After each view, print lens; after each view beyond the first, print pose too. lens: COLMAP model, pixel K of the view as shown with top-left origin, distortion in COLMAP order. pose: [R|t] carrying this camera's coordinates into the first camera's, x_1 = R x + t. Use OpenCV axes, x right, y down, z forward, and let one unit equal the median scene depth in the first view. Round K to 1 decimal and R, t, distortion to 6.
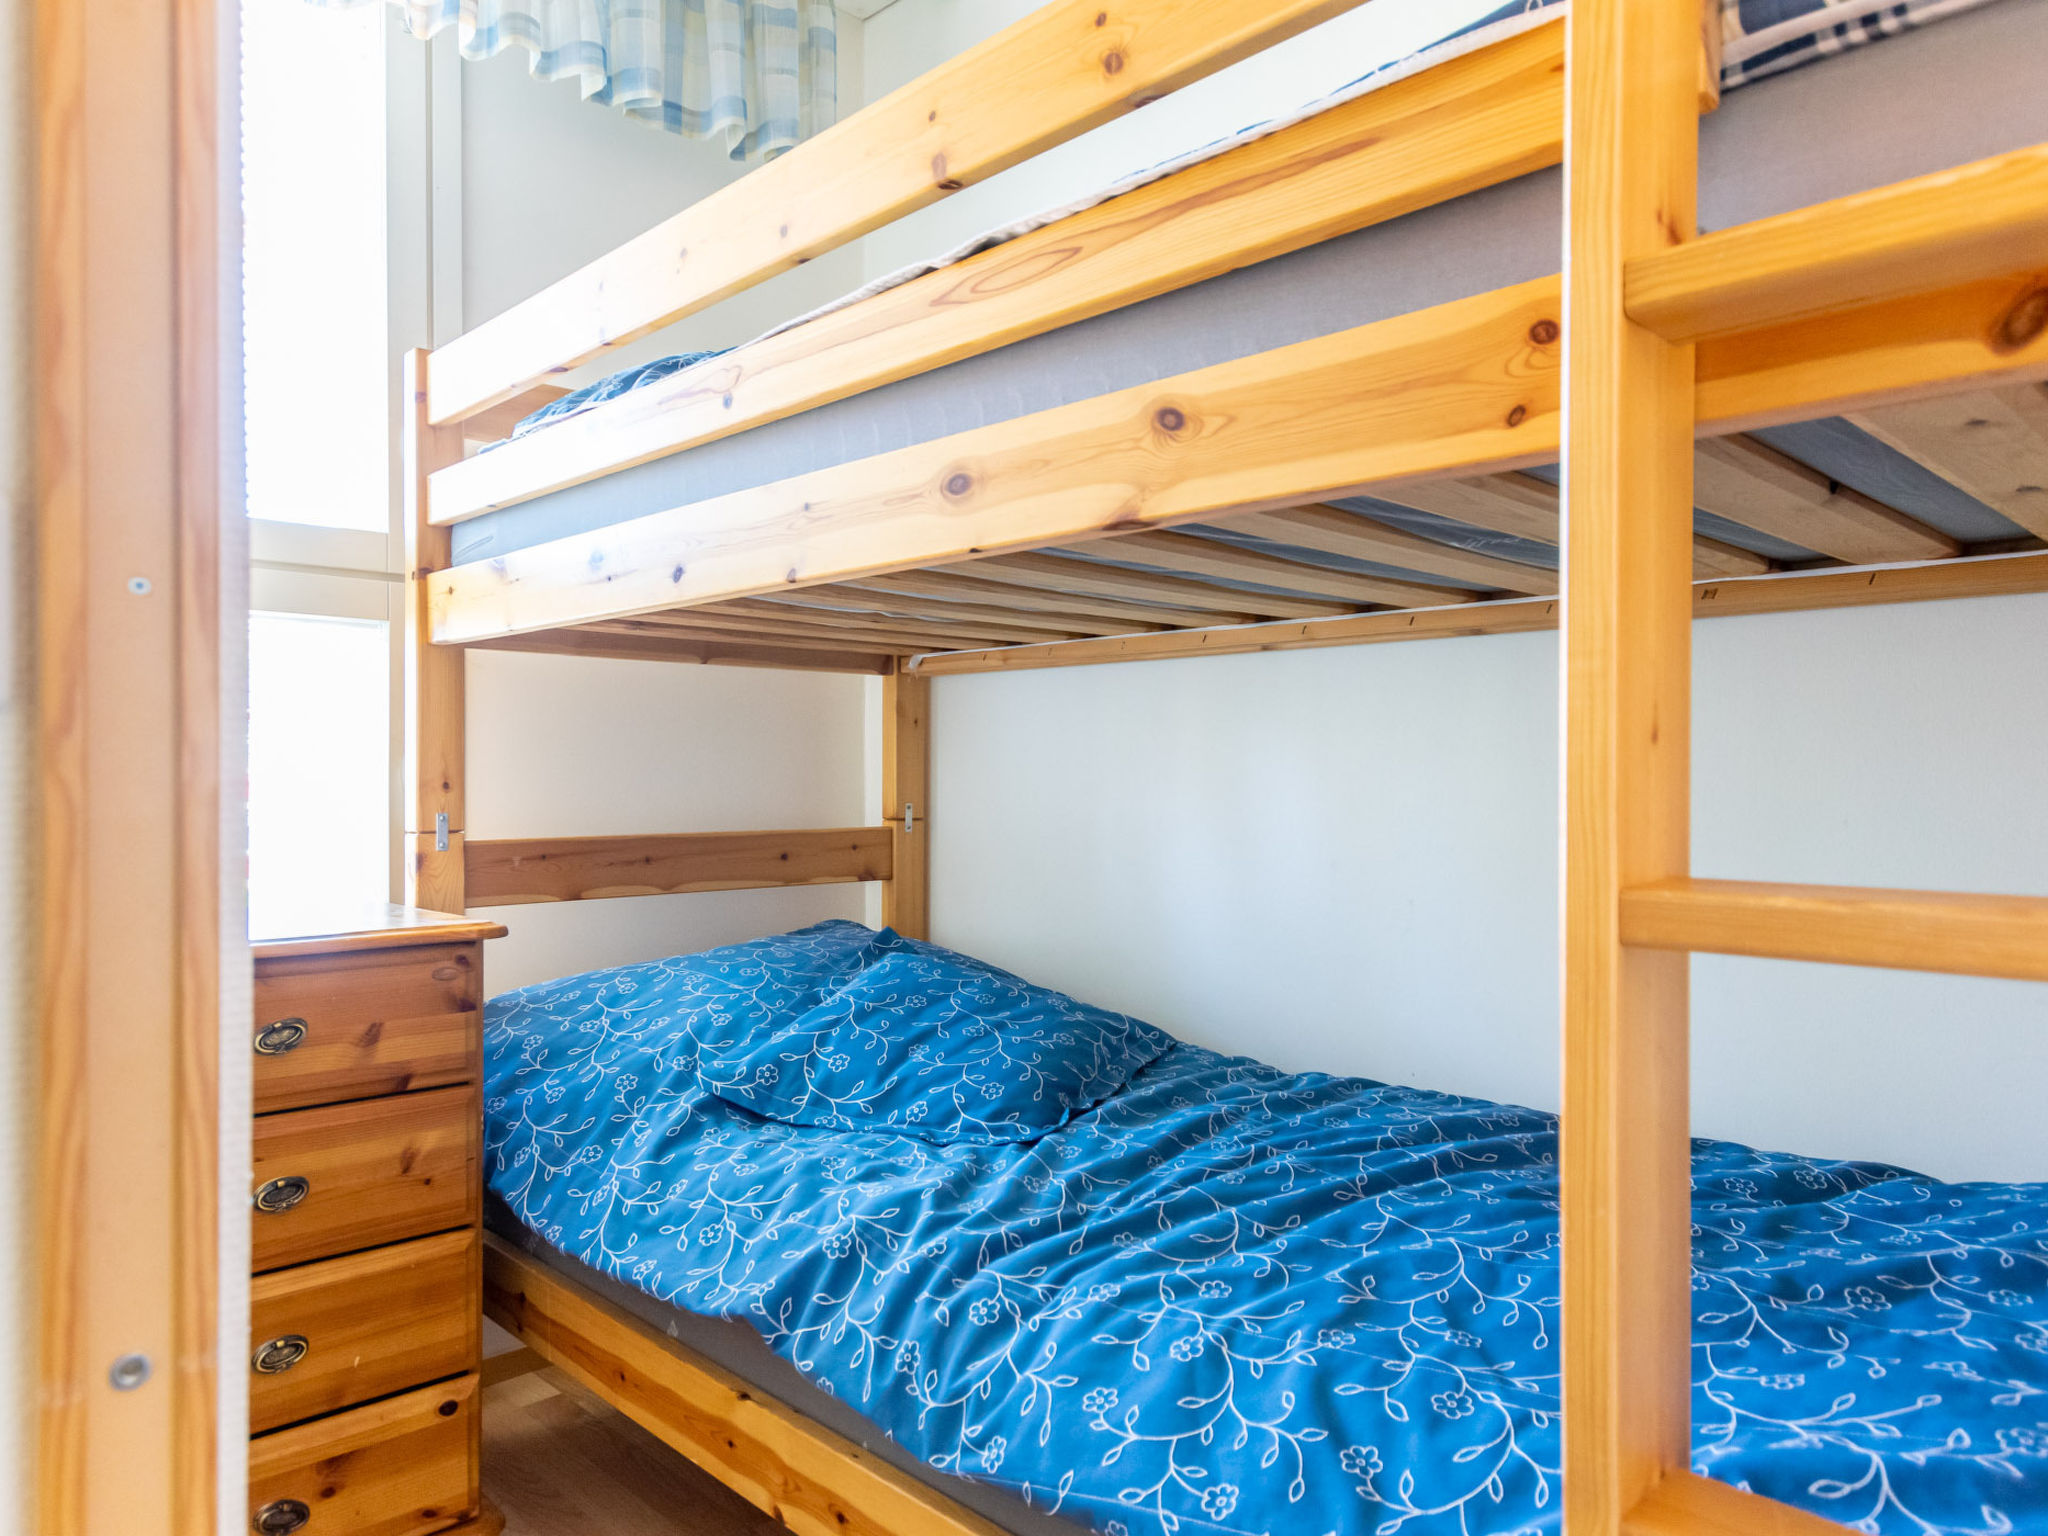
lens RADIAL K [[1390.6, 0, 1075.1], [0, 1390.6, 775.1], [0, 0, 1]] dist [0.025122, -0.023691]
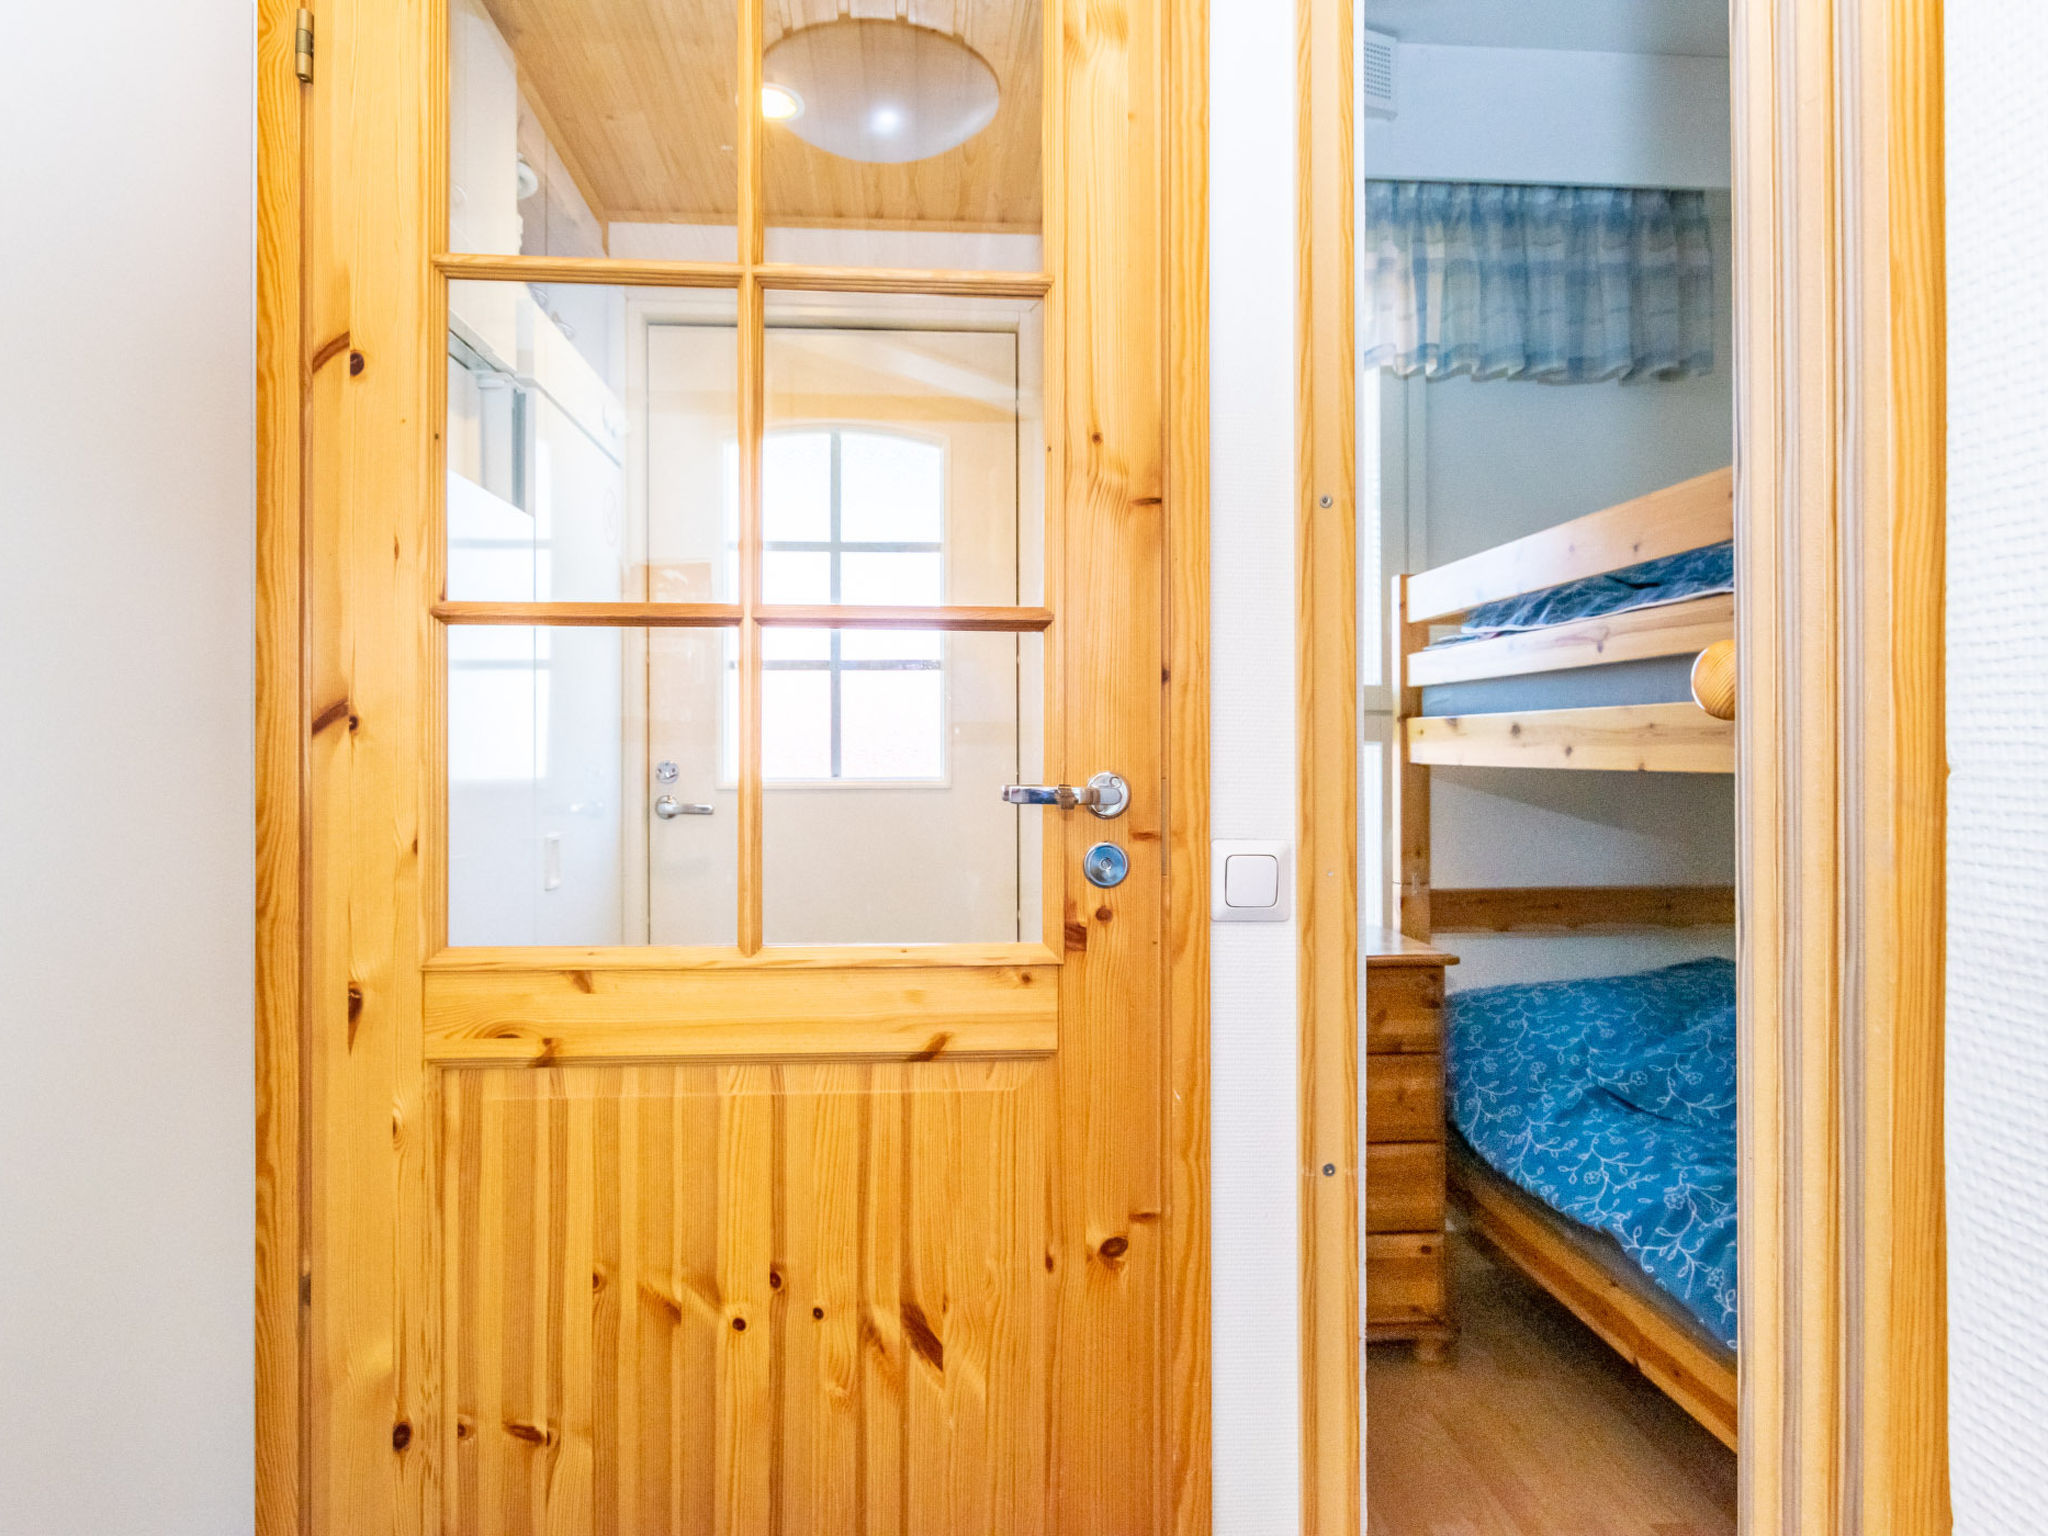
lens RADIAL K [[1166.8, 0, 1025.9], [0, 1166.8, 805.8], [0, 0, 1]] dist [0.010423, -0.016488]
pose [[0.741482, 0.004501, -0.670958, 0.119374], [0.010667, 0.999772, 0.018496, -0.096217], [0.670888, -0.020872, 0.741265, -0.316017]]
